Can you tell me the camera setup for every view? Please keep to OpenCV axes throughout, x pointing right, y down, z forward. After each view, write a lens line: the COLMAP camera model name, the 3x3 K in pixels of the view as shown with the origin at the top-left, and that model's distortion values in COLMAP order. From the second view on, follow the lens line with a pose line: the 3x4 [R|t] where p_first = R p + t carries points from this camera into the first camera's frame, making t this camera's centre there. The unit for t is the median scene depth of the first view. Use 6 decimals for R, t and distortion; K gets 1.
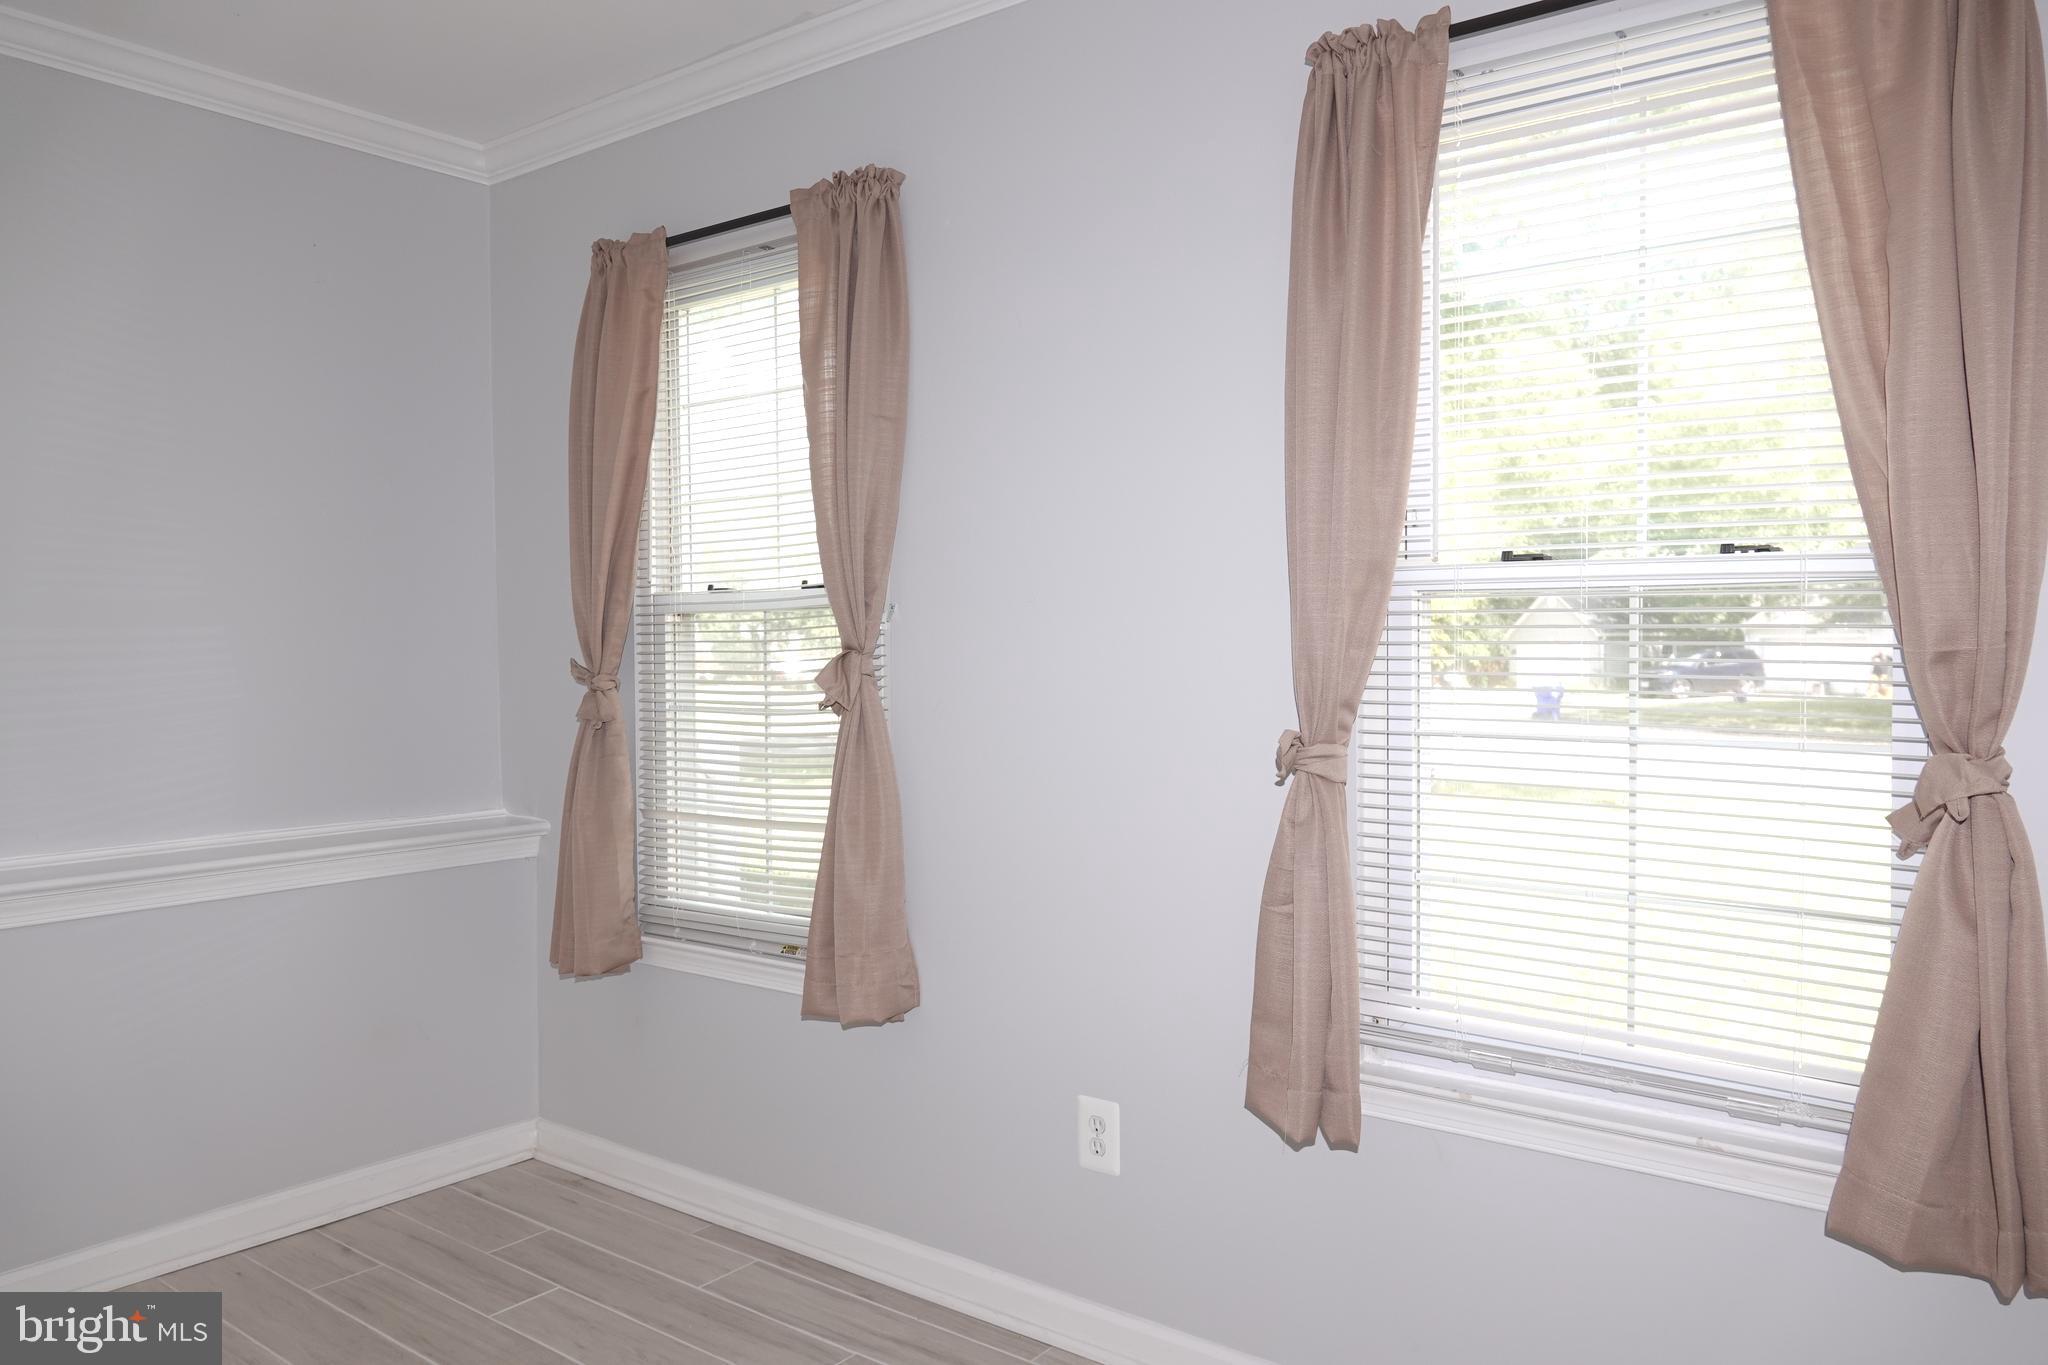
lens RADIAL K [[1437.2, 0, 1020.4], [0, 1437.2, 678.5], [0, 0, 1]] dist [0.000787, 0.007495]
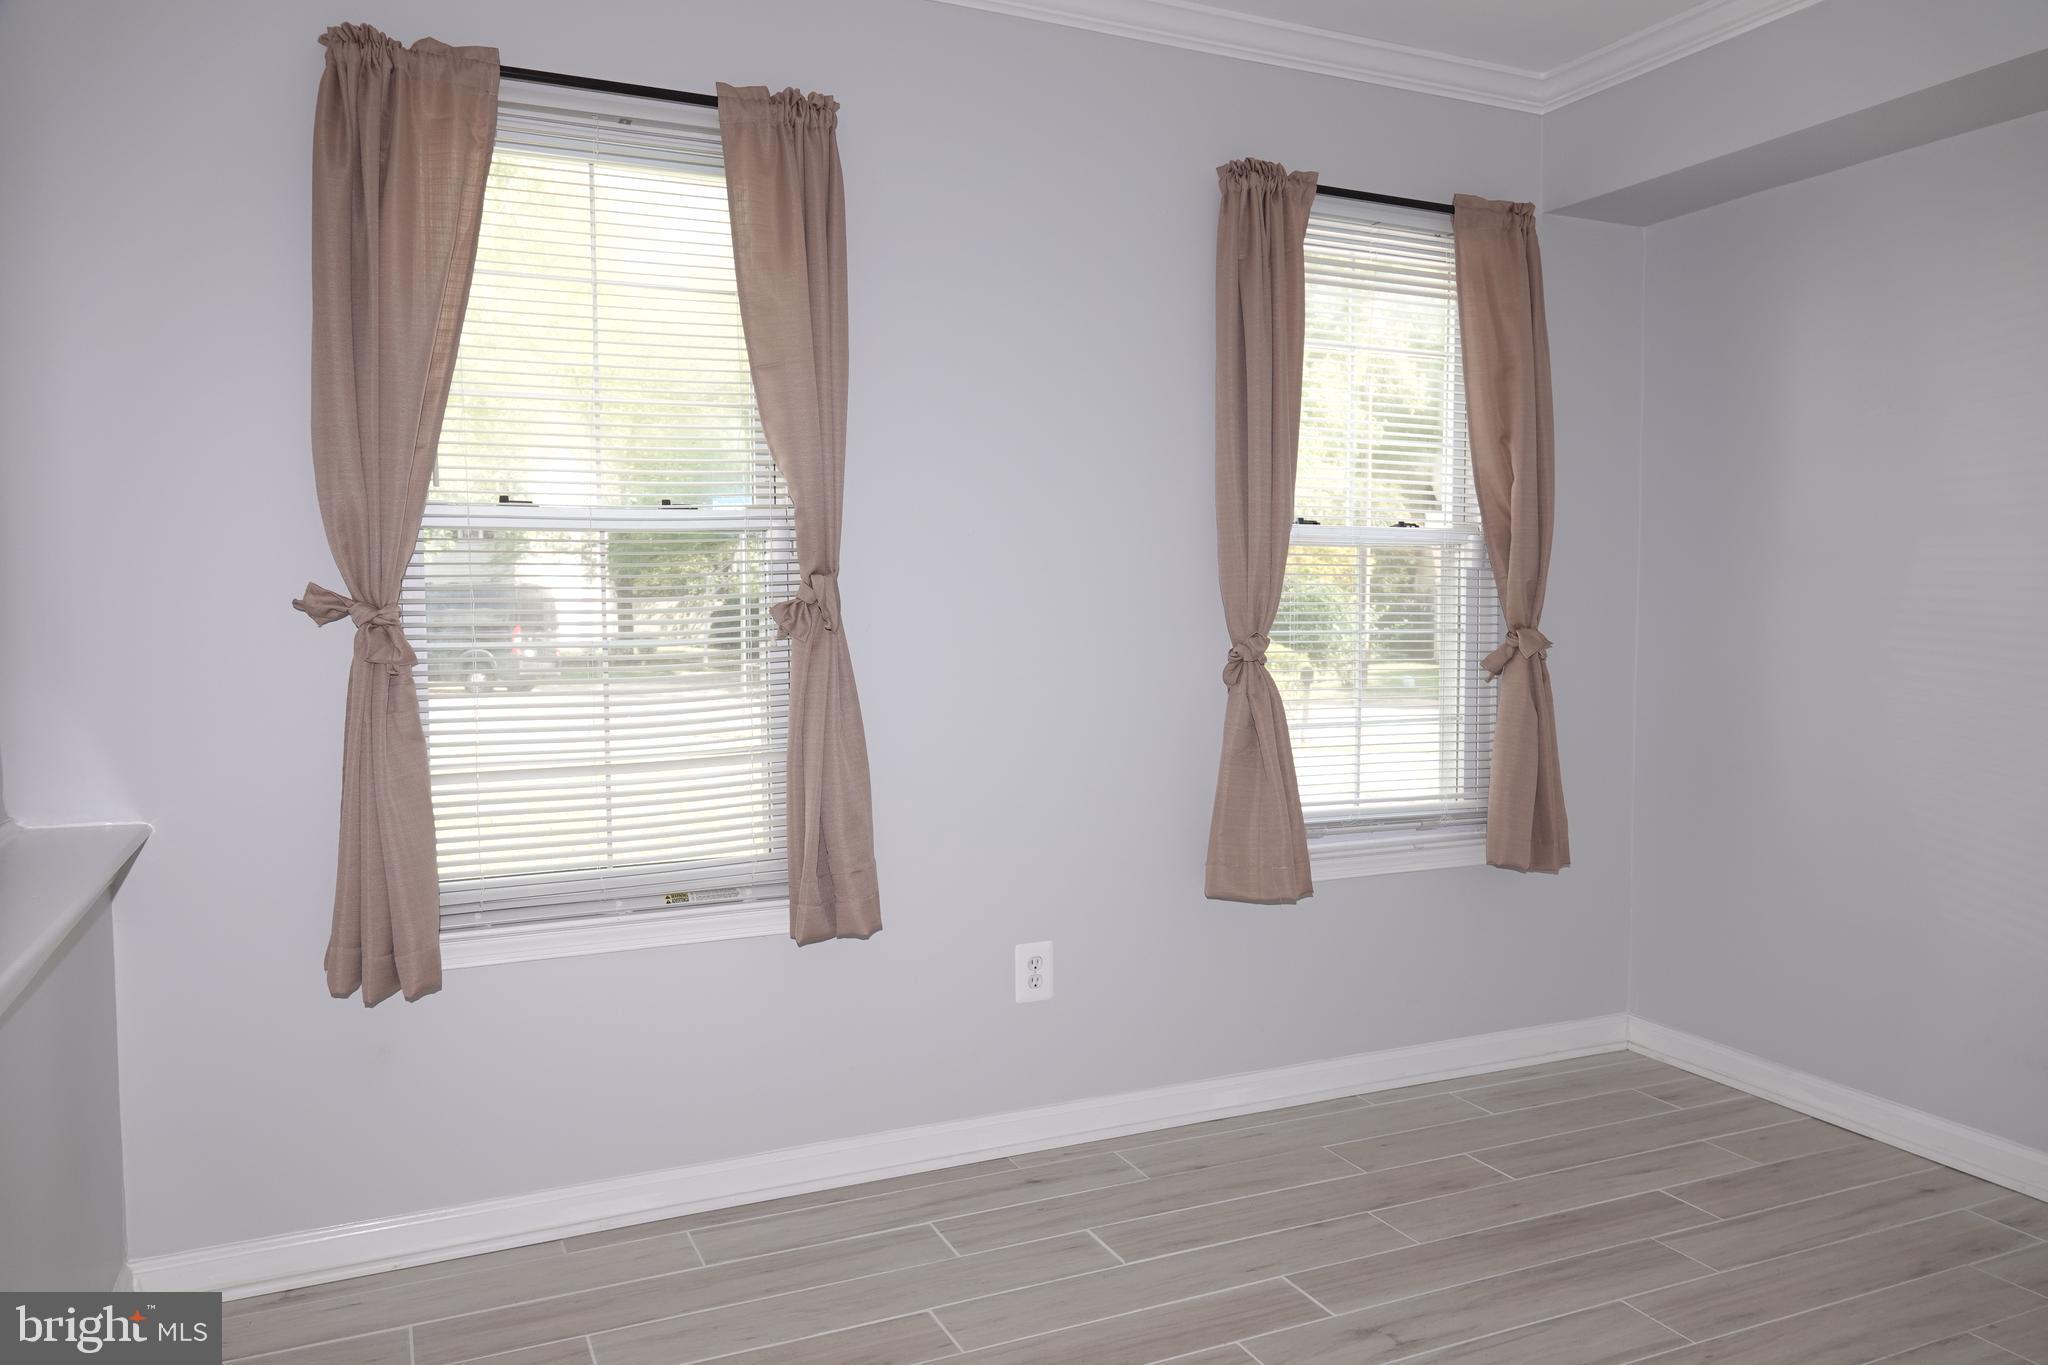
lens RADIAL K [[1437.2, 0, 1018.5], [0, 1437.2, 675.5], [0, 0, 1]] dist [0.000787, 0.007495]
pose [[0.466797, -0.046206, 0.883157, -0.925800], [0.018564, 0.998926, 0.042451, 0.010474], [-0.884170, -0.003421, 0.467153, 0.393677]]
